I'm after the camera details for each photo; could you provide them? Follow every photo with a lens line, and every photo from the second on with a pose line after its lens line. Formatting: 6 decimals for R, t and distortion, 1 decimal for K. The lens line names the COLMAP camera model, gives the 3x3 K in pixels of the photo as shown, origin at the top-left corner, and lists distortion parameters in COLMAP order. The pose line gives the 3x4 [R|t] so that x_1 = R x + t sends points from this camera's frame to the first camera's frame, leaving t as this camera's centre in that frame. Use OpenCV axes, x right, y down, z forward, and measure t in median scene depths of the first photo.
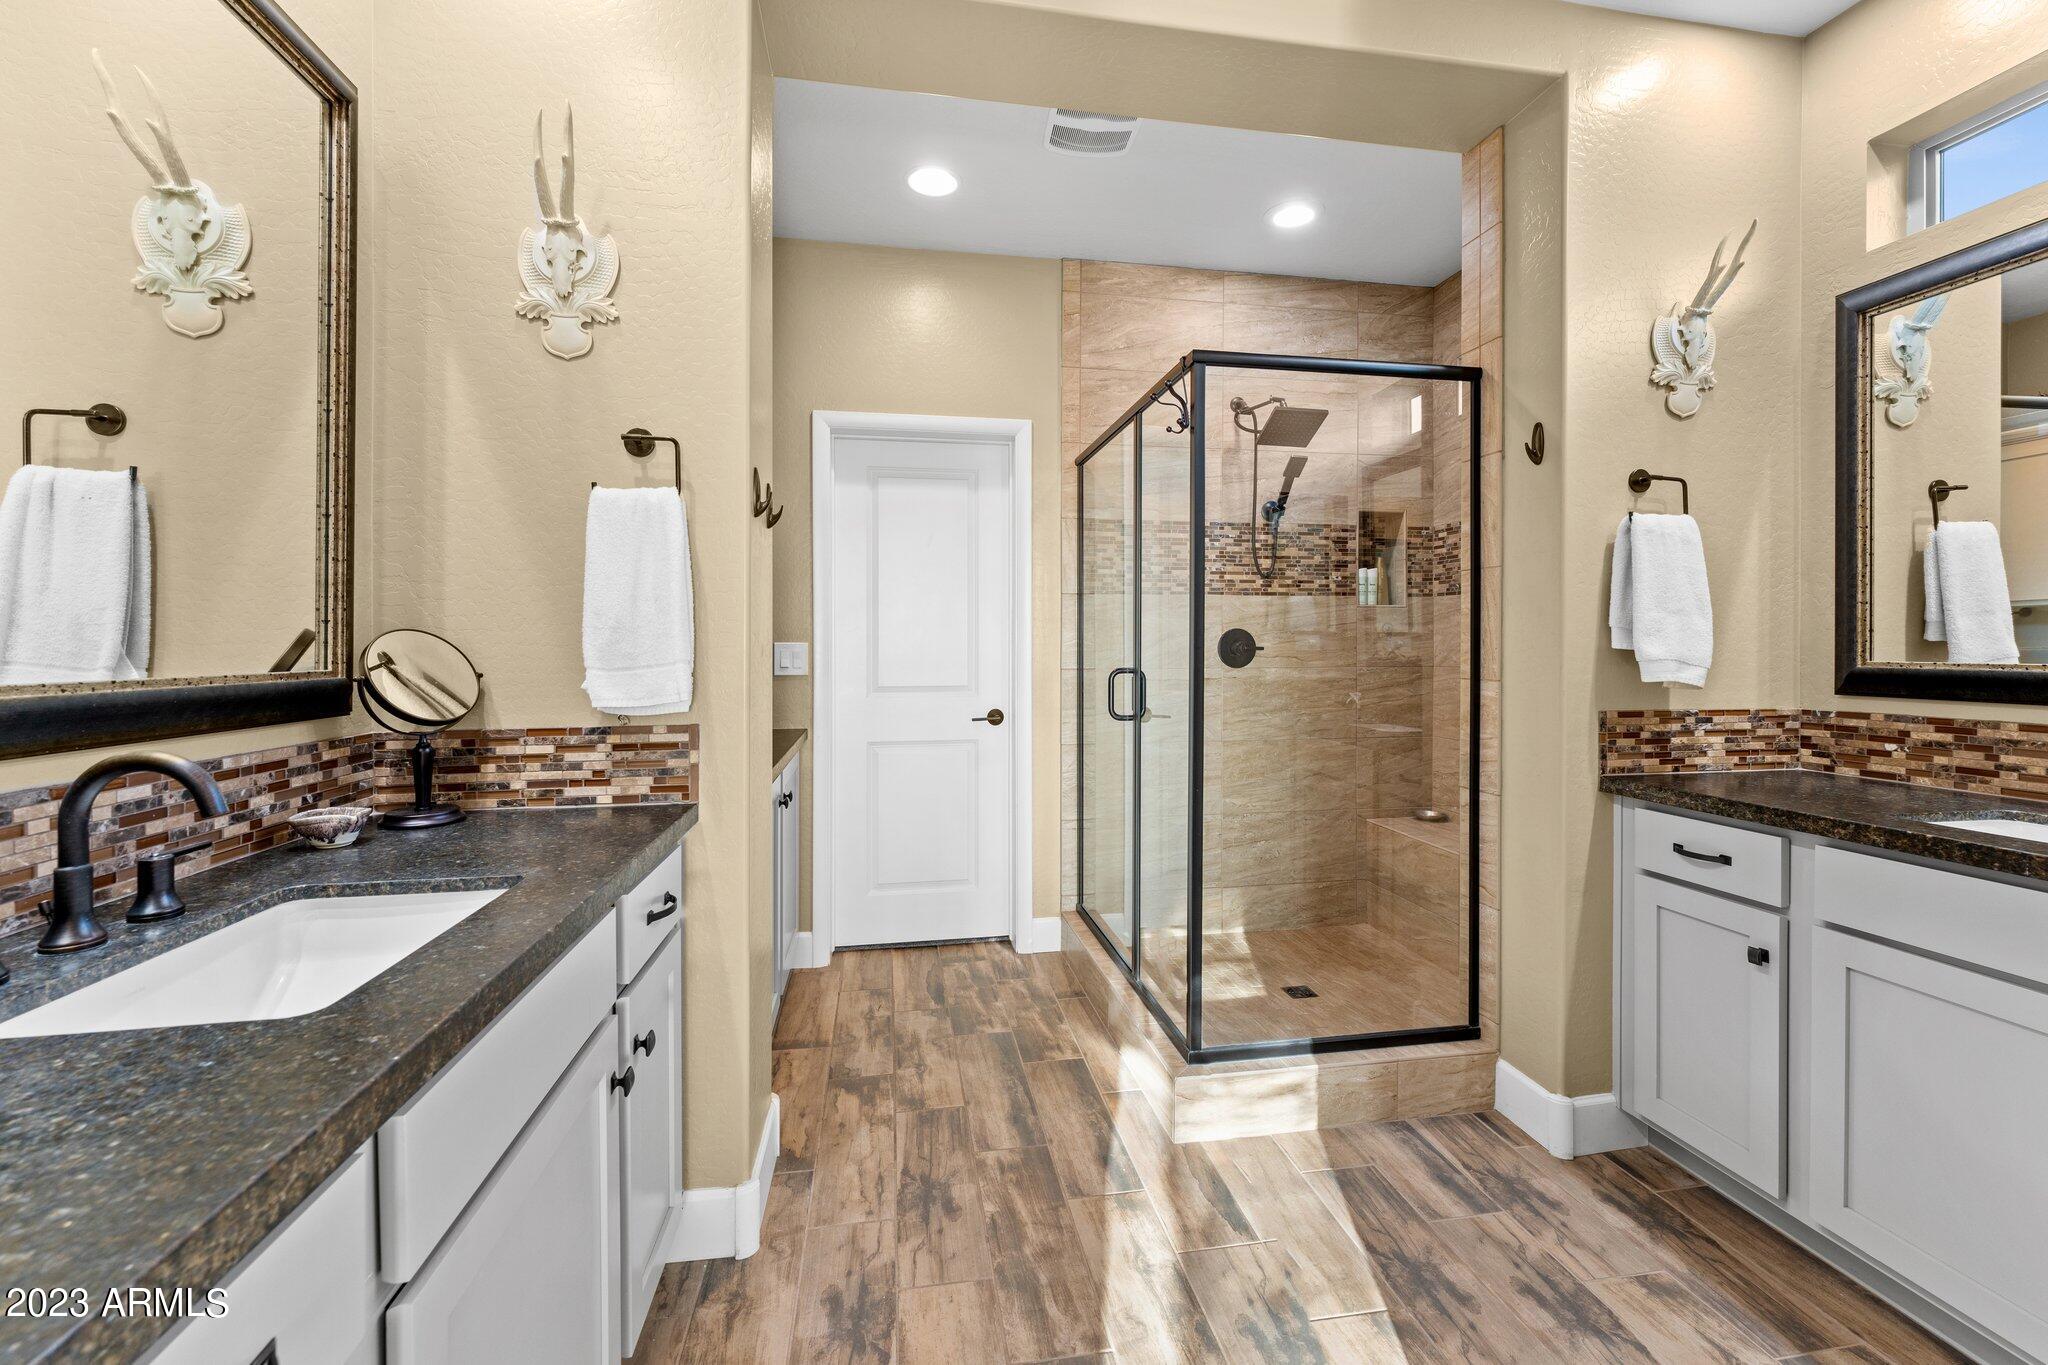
lens RADIAL K [[847.7, 0, 1022.9], [0, 847.7, 684.2], [0, 0, 1]] dist [-0.000471, -0.000086]
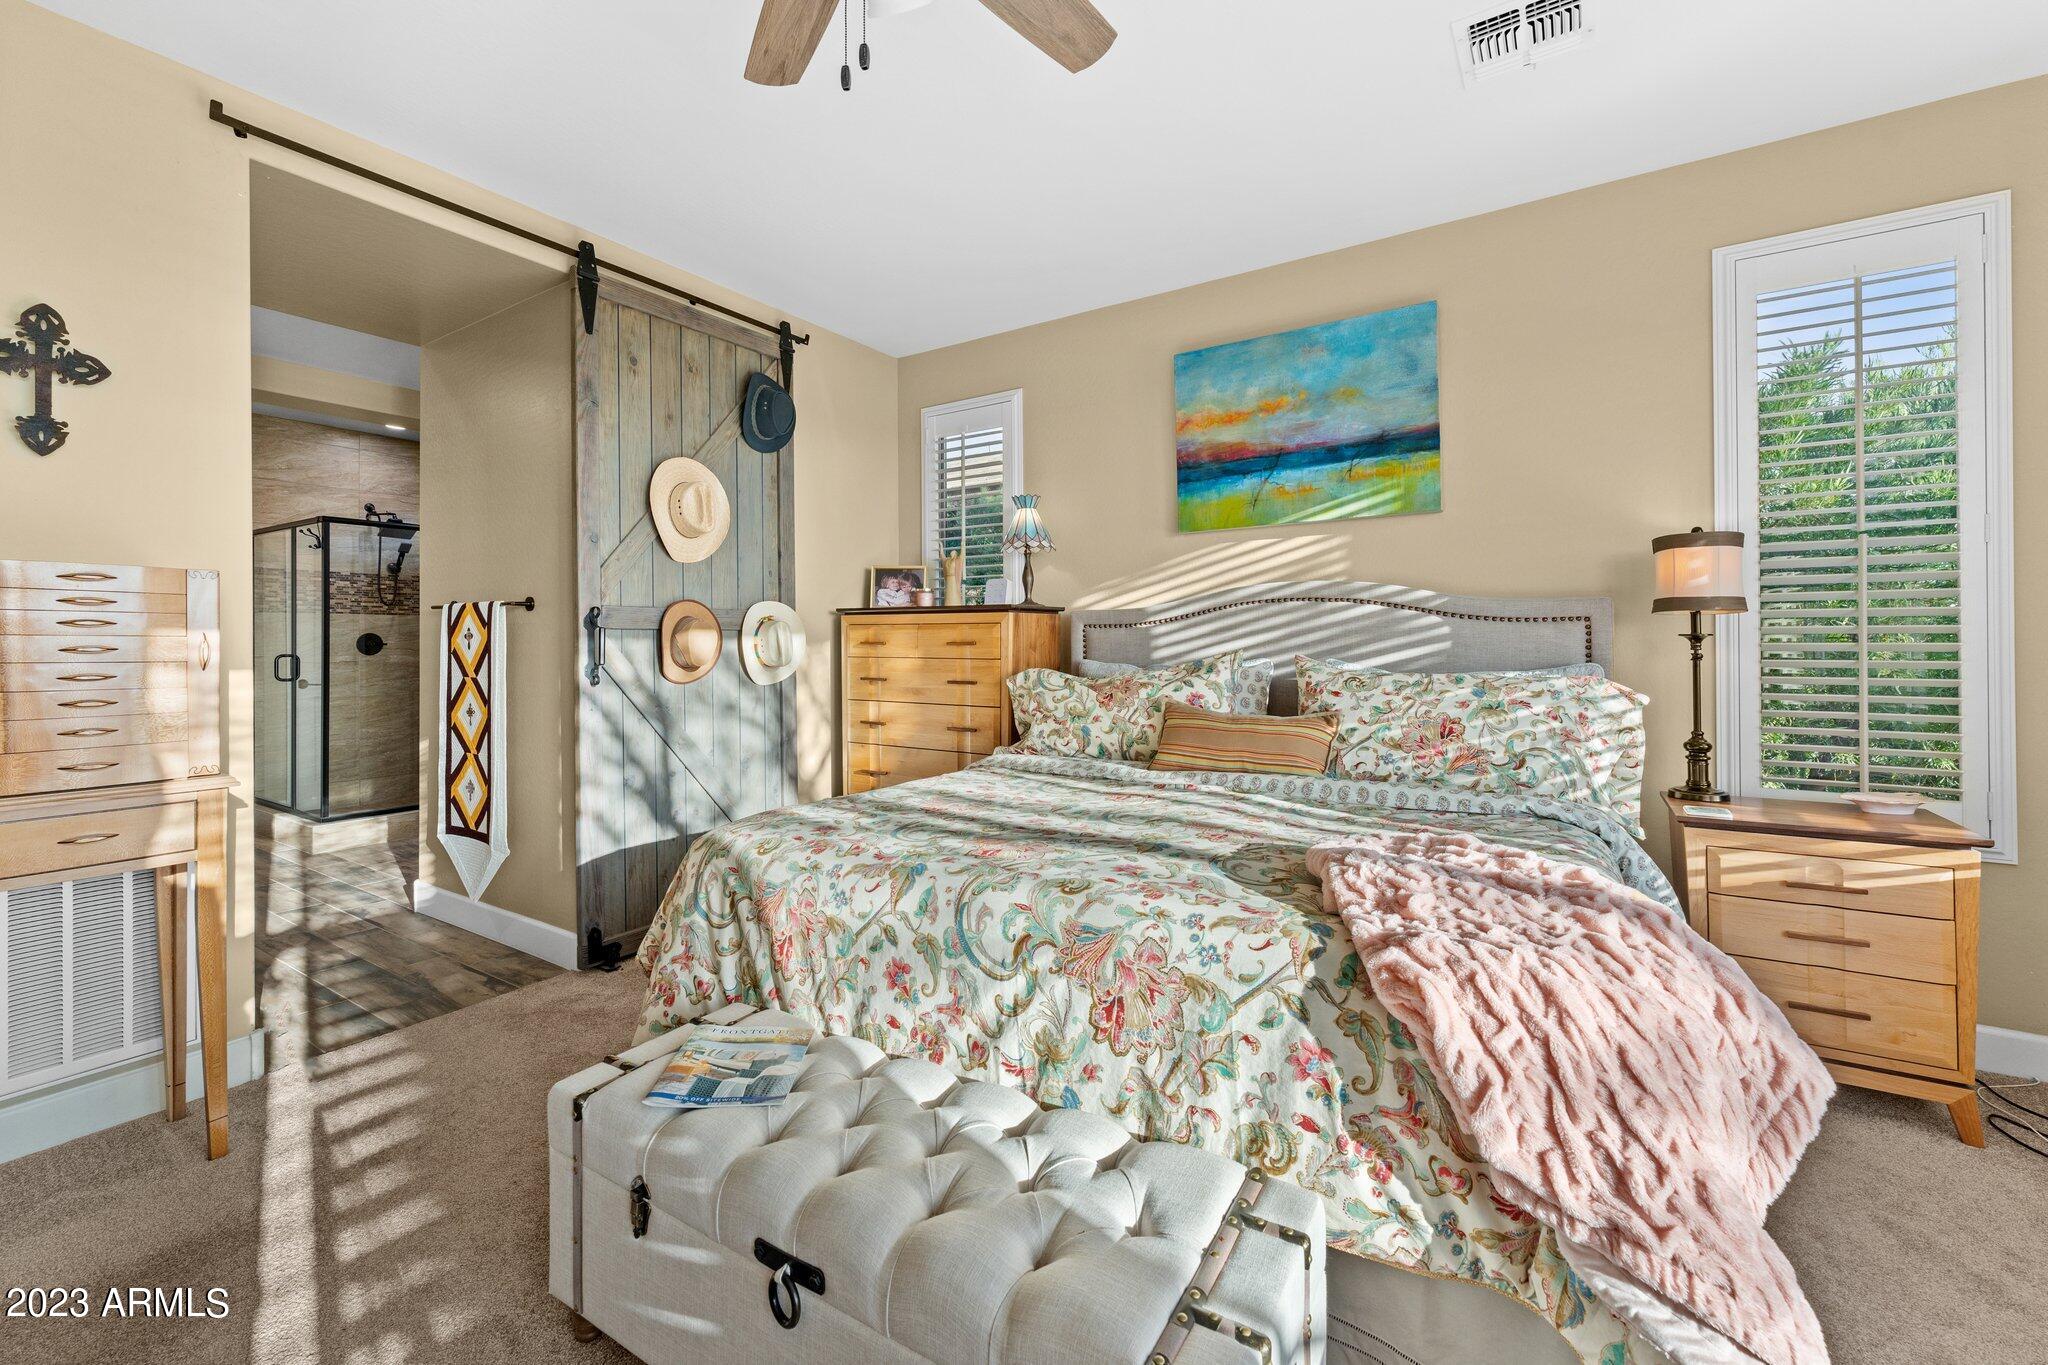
lens RADIAL K [[847.7, 0, 1021.6], [0, 847.7, 675.7], [0, 0, 1]] dist [-0.000471, -0.000086]
pose [[0.679468, -0.002630, 0.733701, -0.131849], [0.001510, 0.999996, 0.002186, 0.024457], [-0.733704, -0.000378, 0.679469, -1.299595]]
